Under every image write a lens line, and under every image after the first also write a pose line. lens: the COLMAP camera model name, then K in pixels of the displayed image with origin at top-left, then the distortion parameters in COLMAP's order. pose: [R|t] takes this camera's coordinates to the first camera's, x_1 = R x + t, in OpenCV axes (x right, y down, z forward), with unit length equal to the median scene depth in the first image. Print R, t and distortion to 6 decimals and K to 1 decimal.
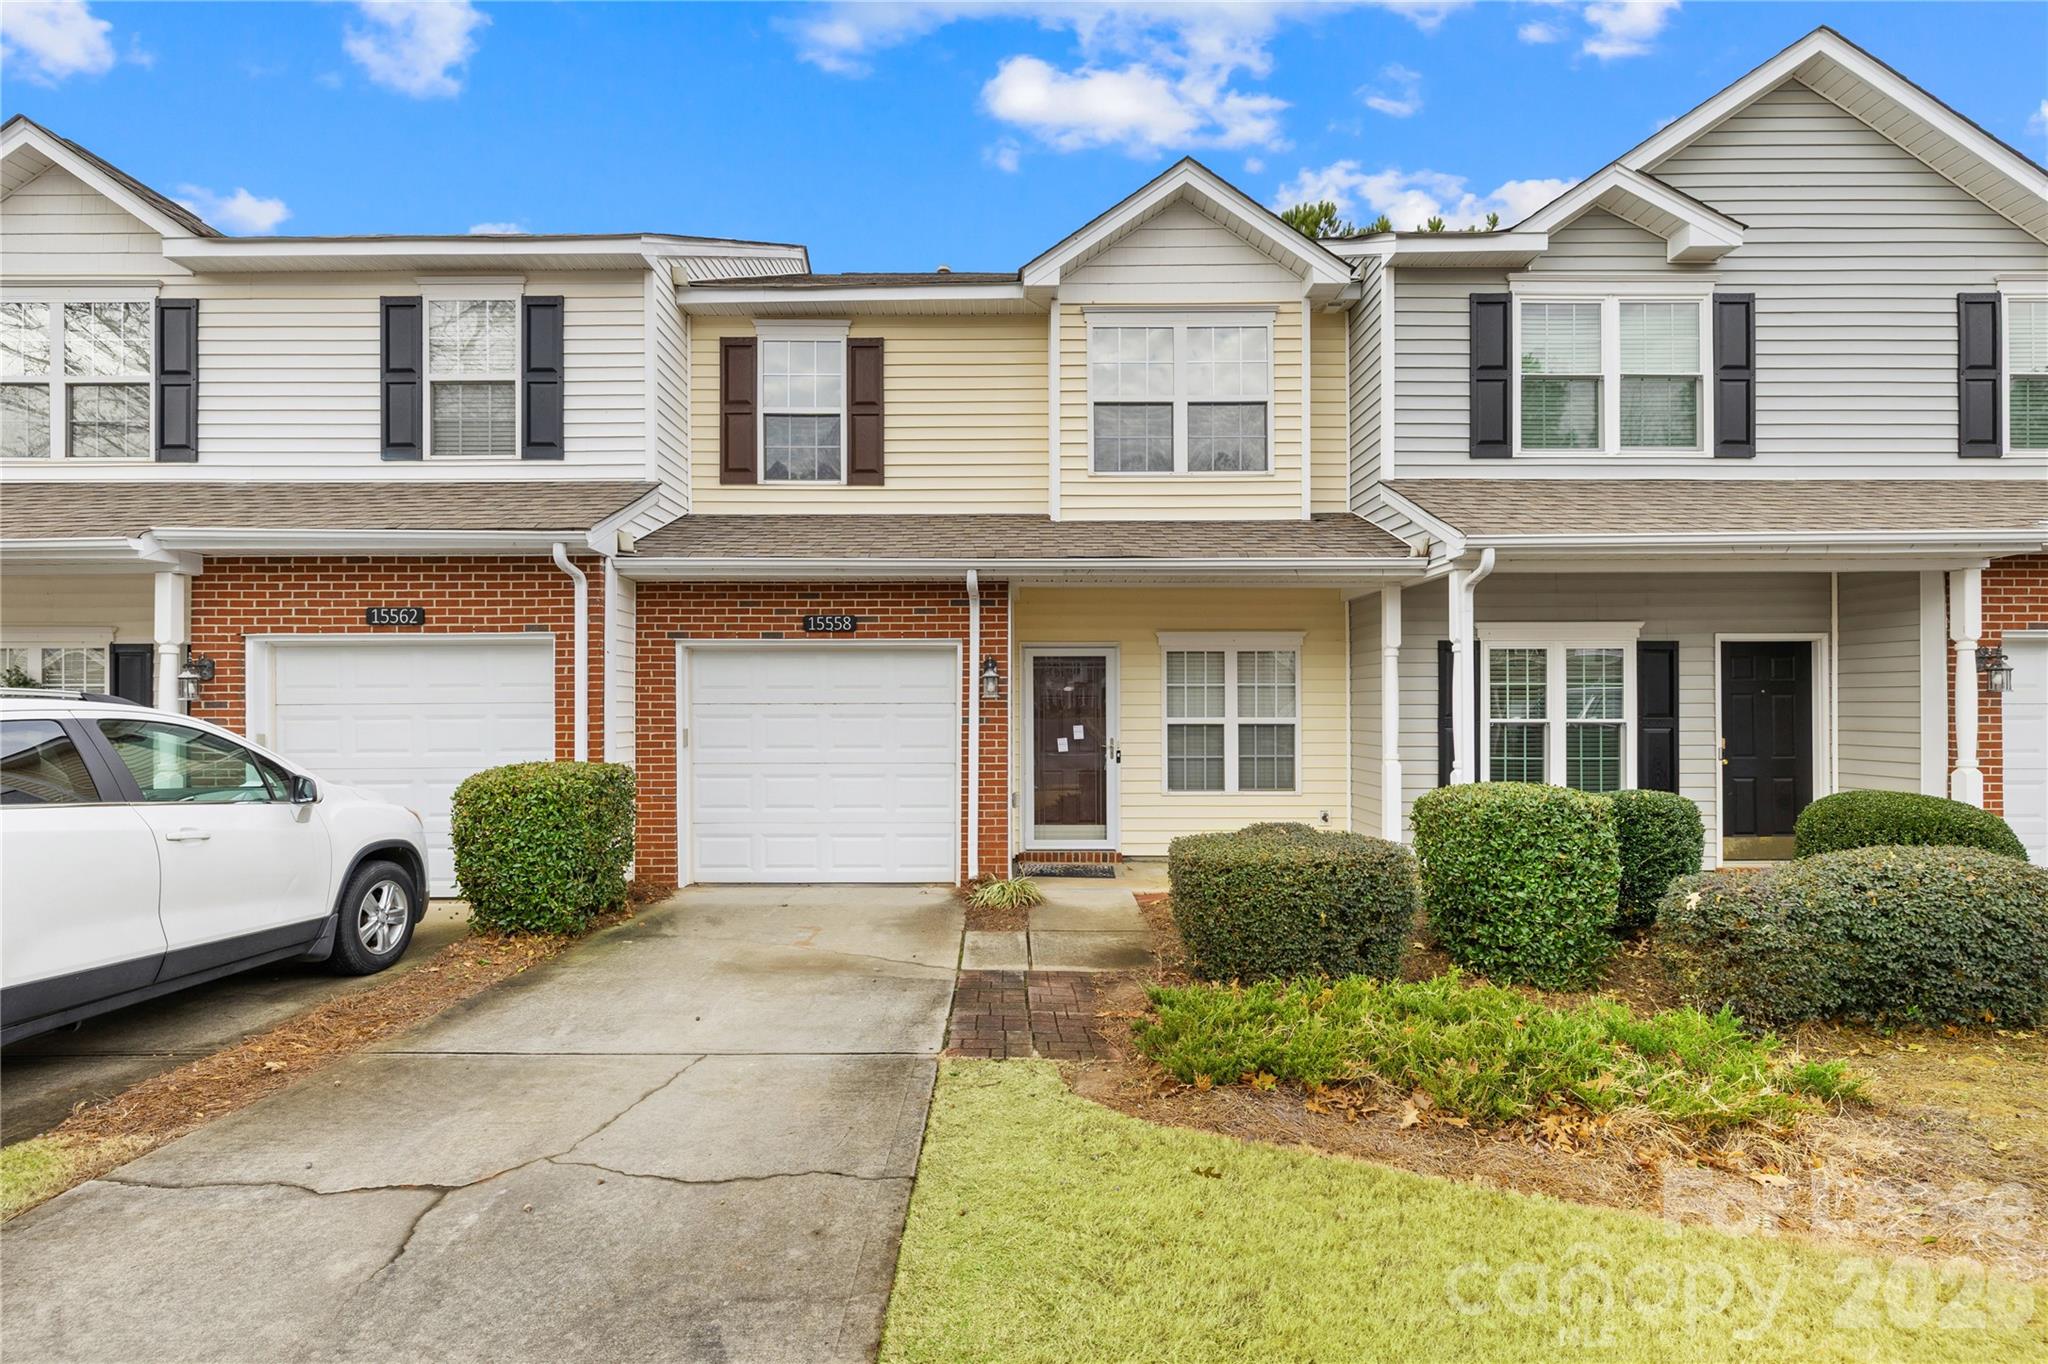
lens RADIAL K [[856.1, 0, 1024.0], [0, 856.1, 698.0], [0, 0, 1]] dist [-0.000194, -0.000122]
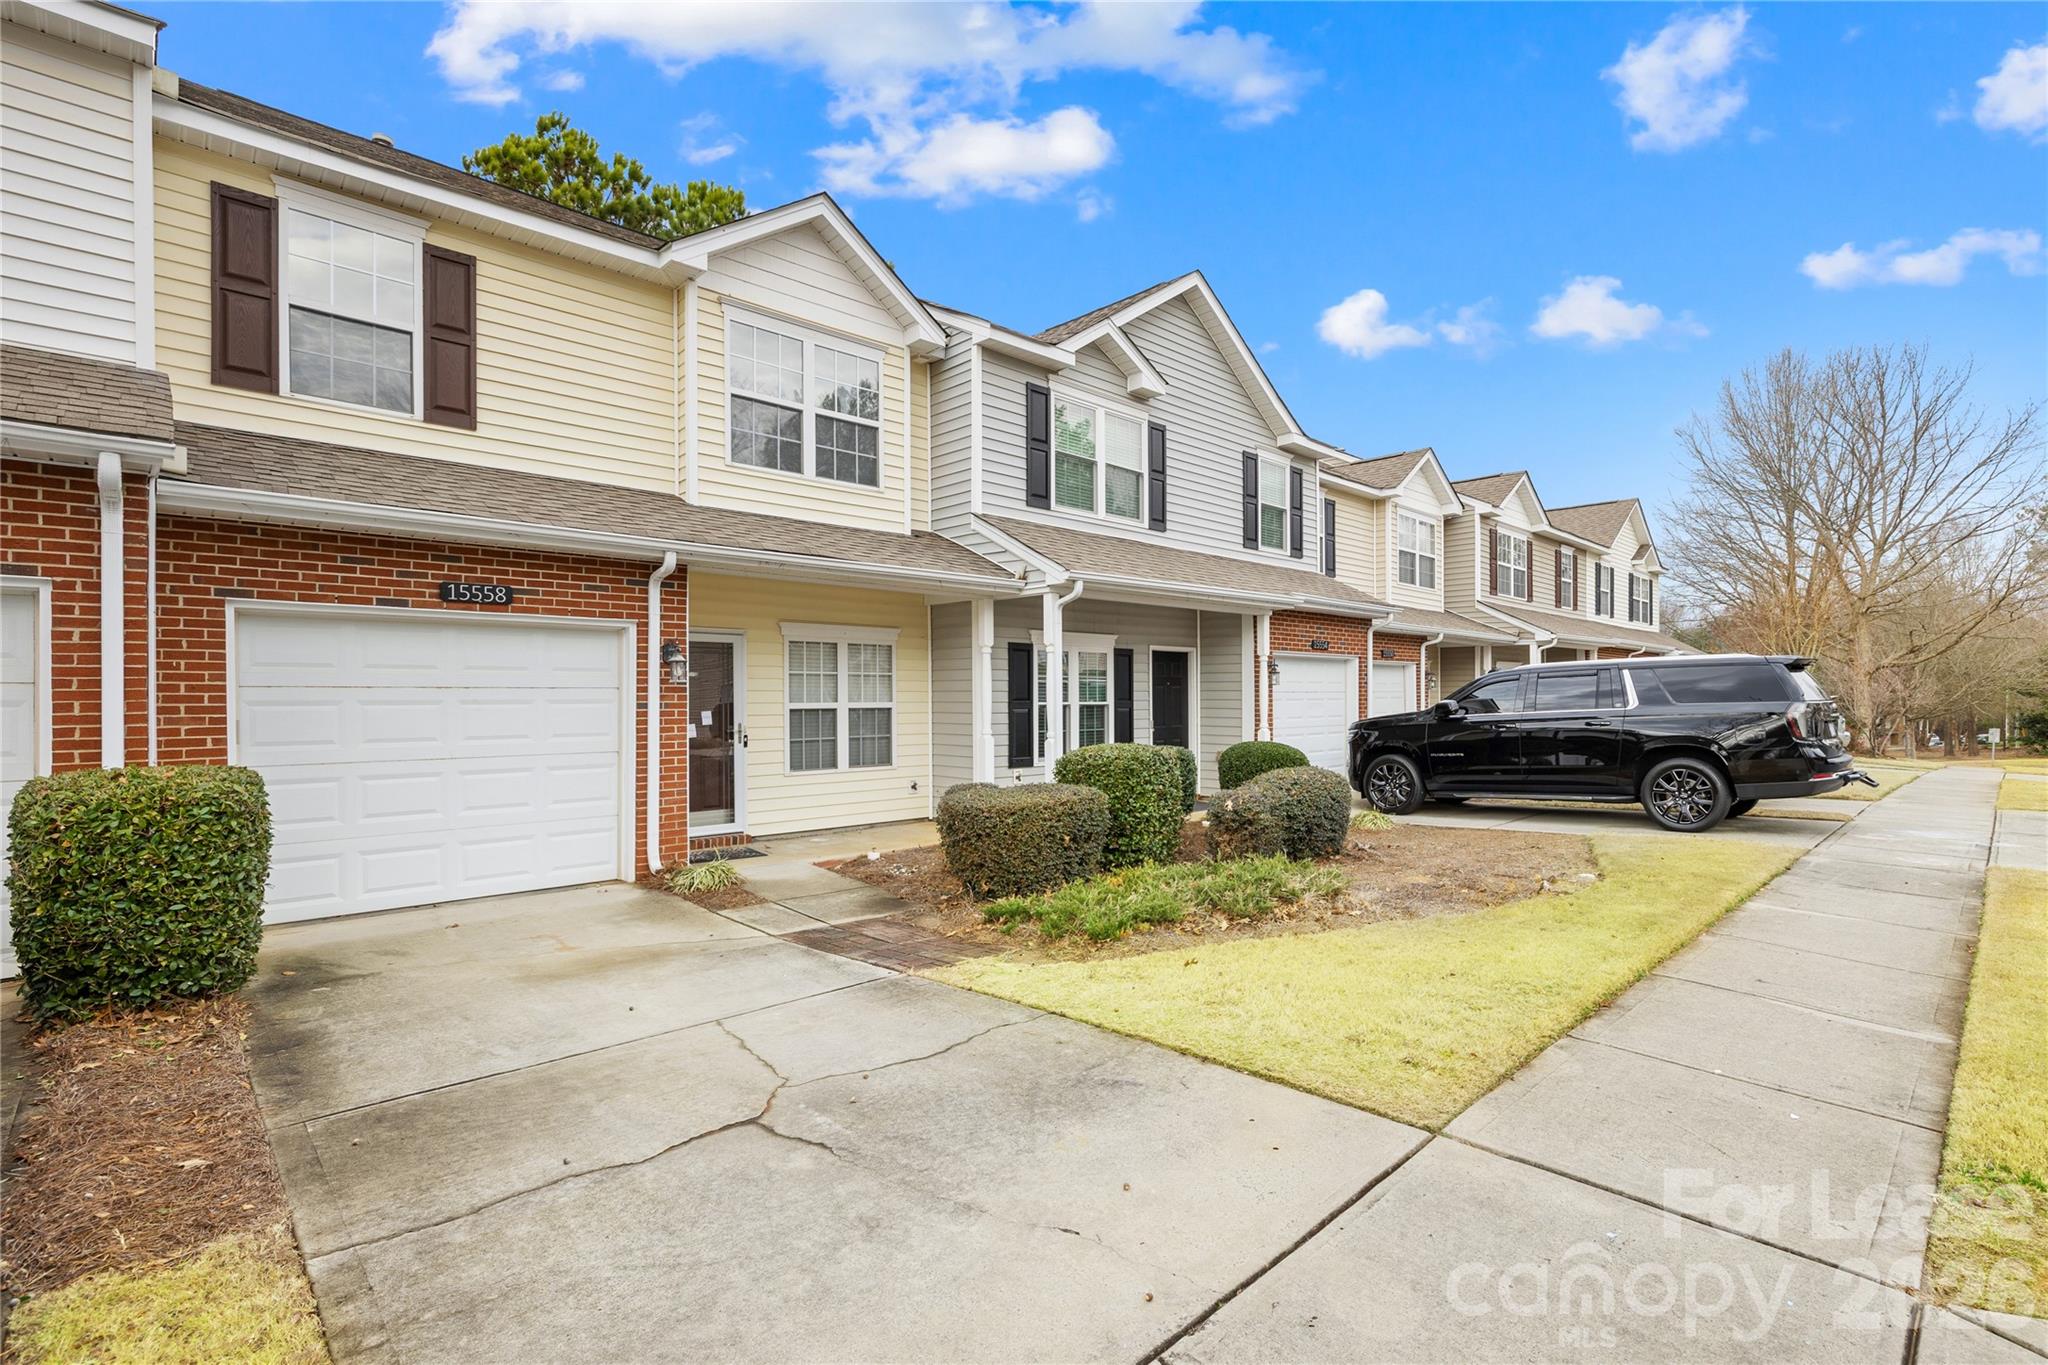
lens RADIAL K [[913.6, 0, 1024.0], [0, 913.6, 682.5], [0, 0, 1]] dist [-0.002111, -0.000157]
pose [[0.736620, 0.010626, 0.676223, -0.442042], [-0.007346, 0.999943, -0.007711, 0.004761], [-0.676267, 0.000712, 0.736657, -0.039805]]
